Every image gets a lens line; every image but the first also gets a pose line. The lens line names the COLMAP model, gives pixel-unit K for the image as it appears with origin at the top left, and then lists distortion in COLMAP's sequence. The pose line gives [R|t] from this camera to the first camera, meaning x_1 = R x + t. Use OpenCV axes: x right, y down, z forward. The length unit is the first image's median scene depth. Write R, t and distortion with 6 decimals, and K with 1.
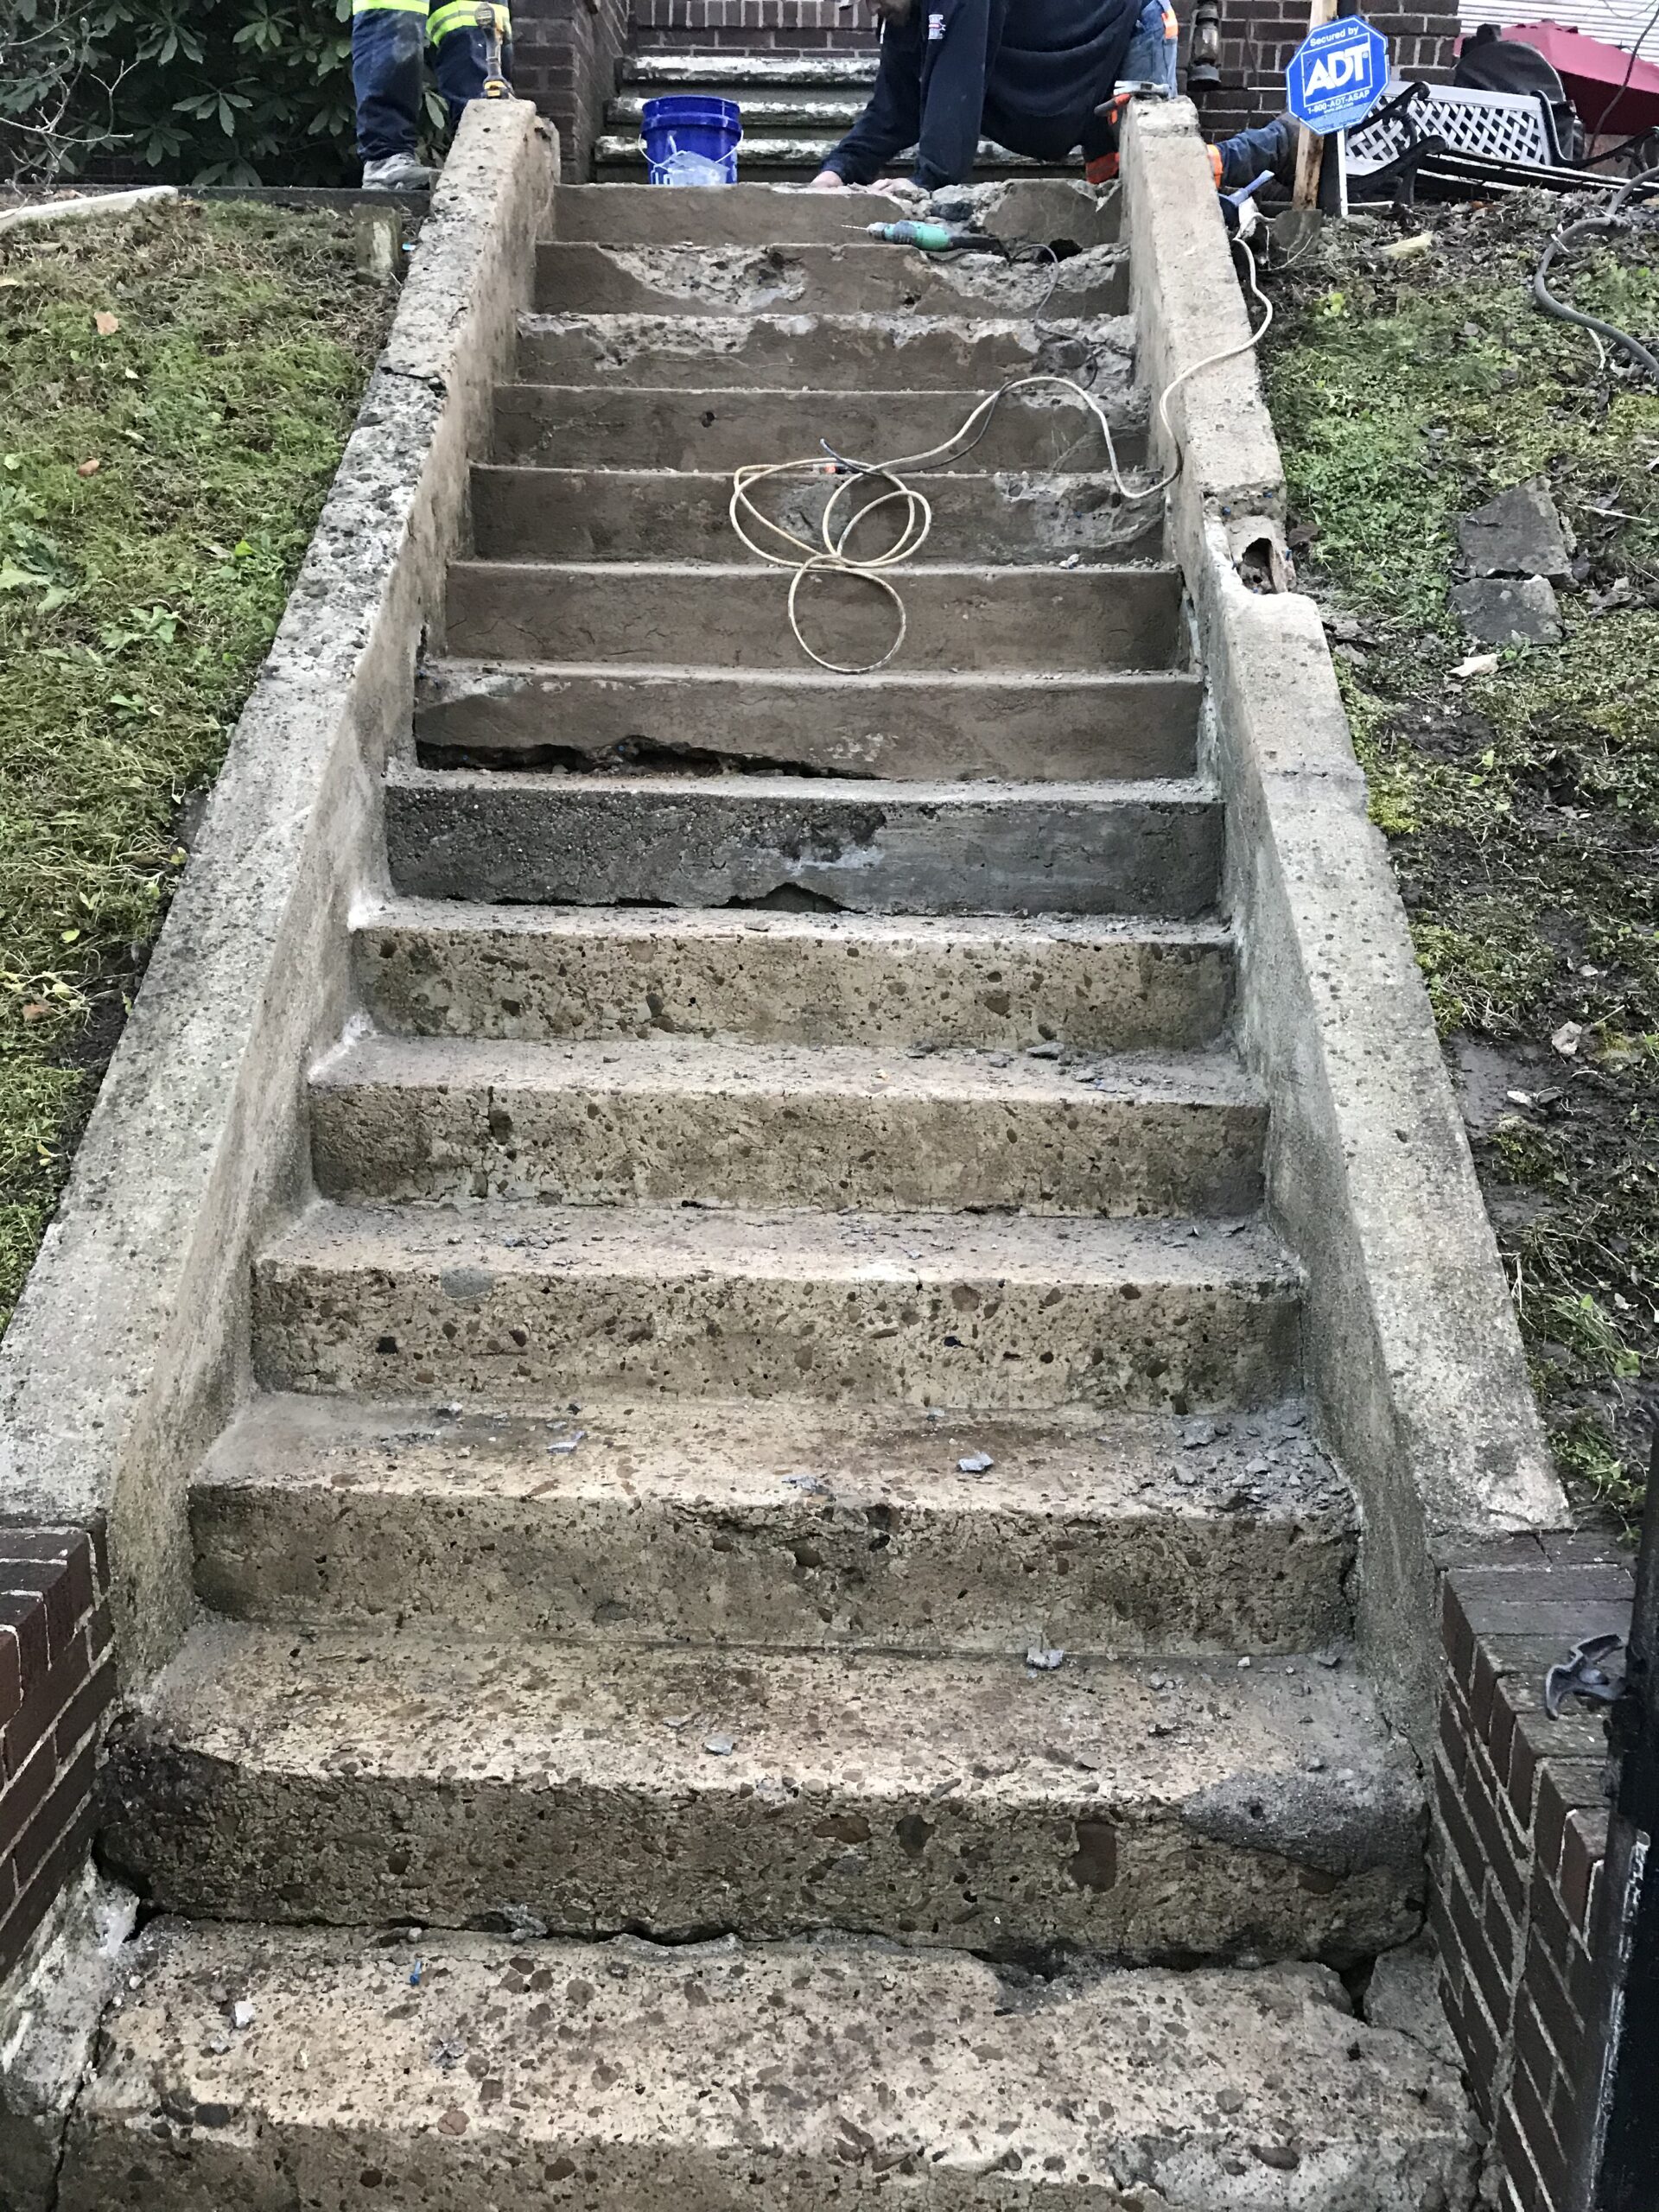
lens RADIAL K [[1838.9, 0, 837.2], [0, 1838.9, 1091.6], [0, 0, 1]] dist [0.051983, -0.068314]
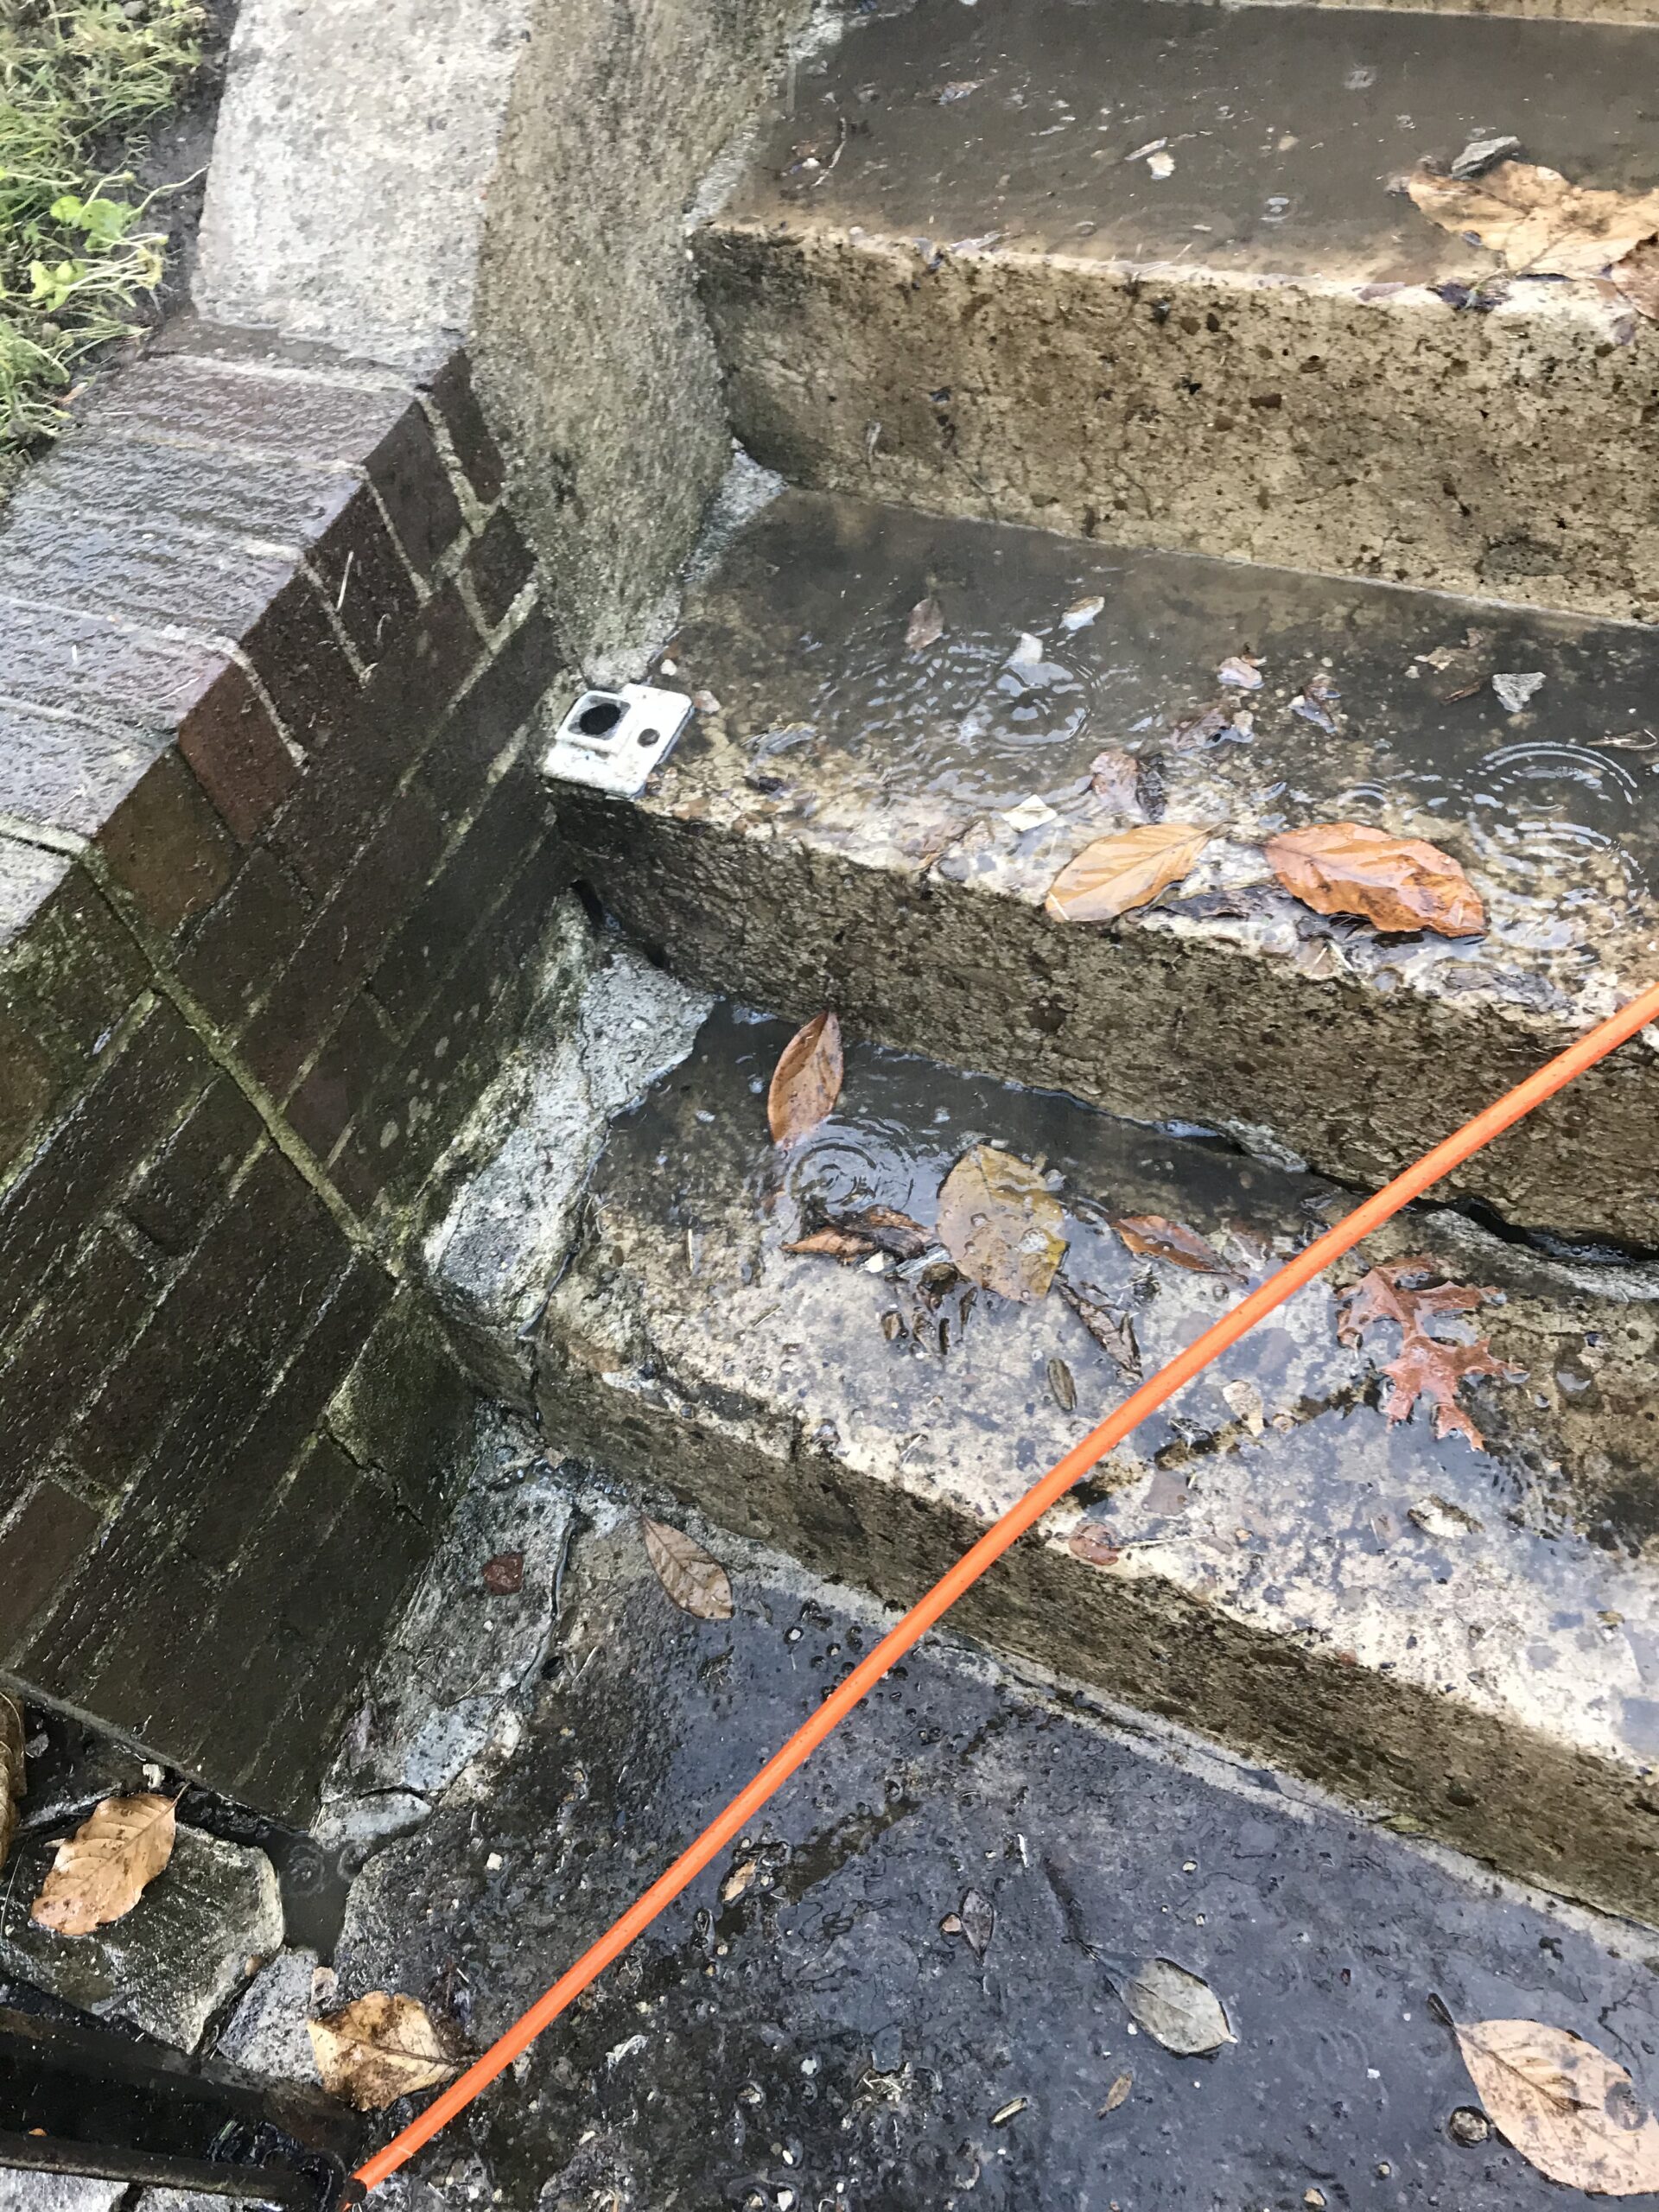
lens RADIAL K [[1815.8, 0, 829.5], [0, 1815.8, 1106.0], [0, 0, 1]] dist [0.052930, -0.057063]
pose [[0.911138, 0.212838, -0.352883, -0.098243], [0.084232, 0.742041, 0.665041, 0.067342], [0.403400, -0.635669, 0.658174, 0.600822]]
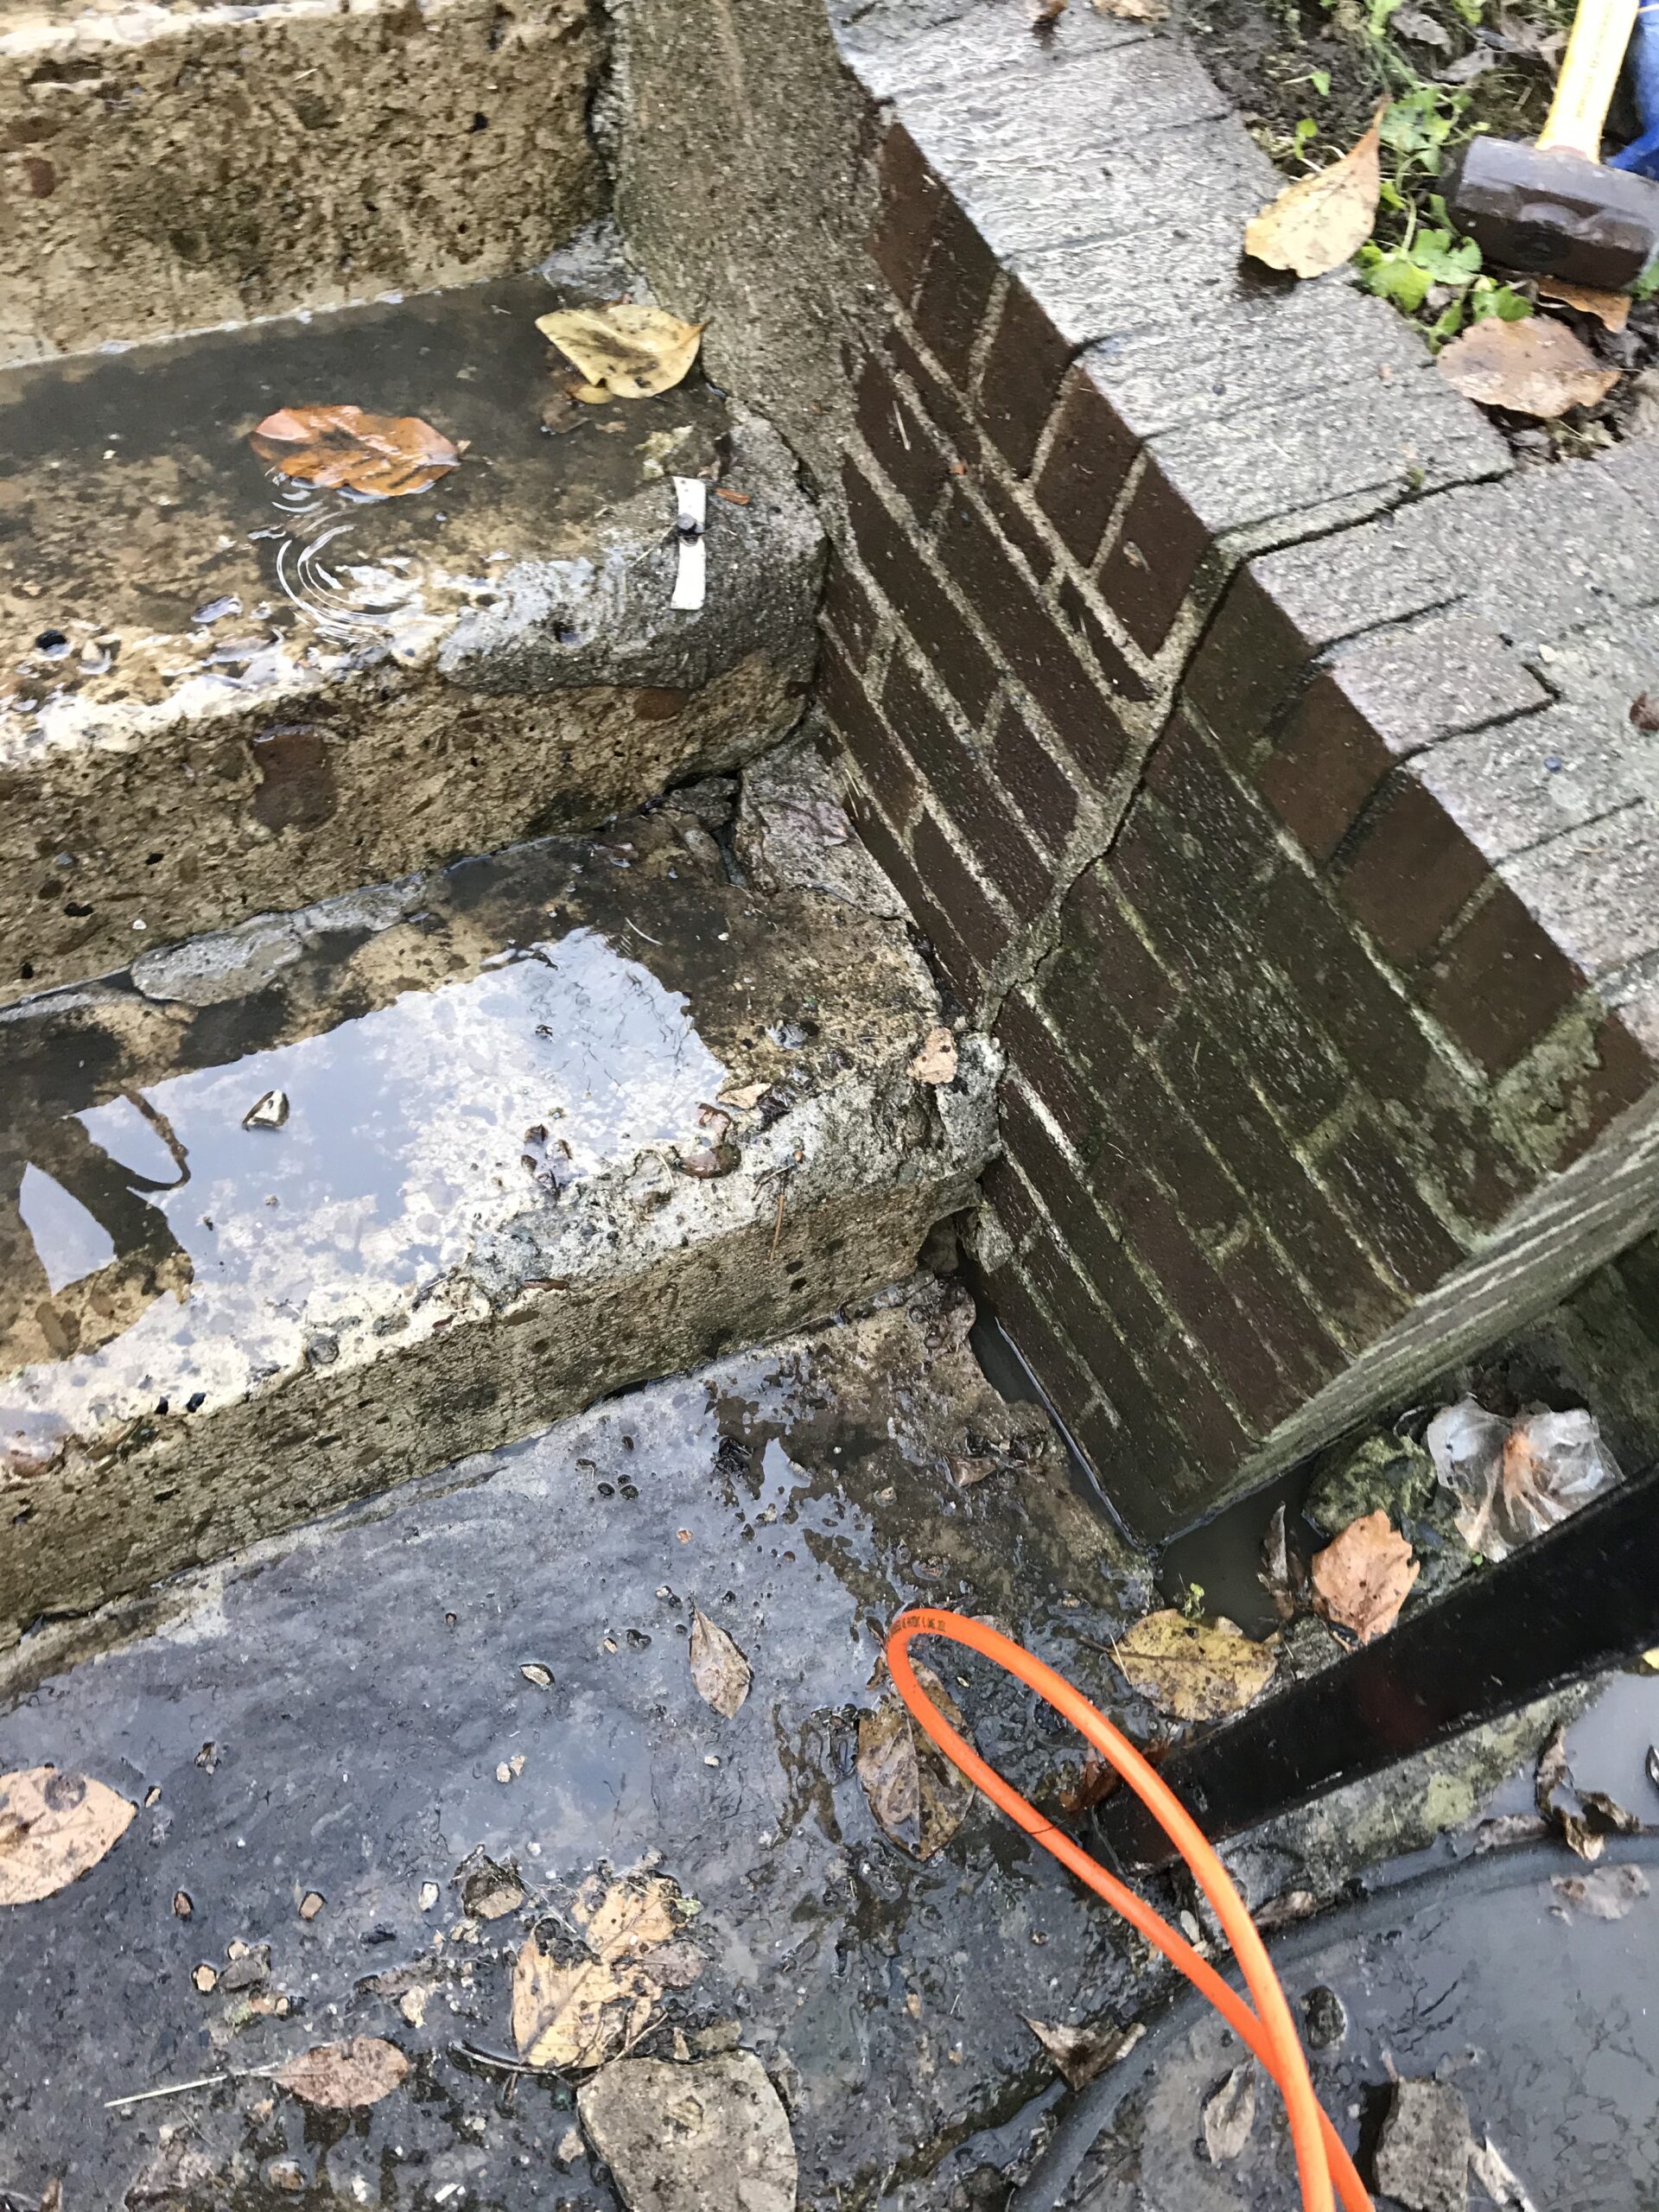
lens RADIAL K [[1815.8, 0, 829.5], [0, 1815.8, 1106.0], [0, 0, 1]] dist [0.052930, -0.057063]
pose [[0.846985, -0.364592, 0.386897, 0.030466], [-0.034073, 0.689047, 0.723915, 0.088708], [-0.530524, -0.626328, 0.571190, 0.548384]]
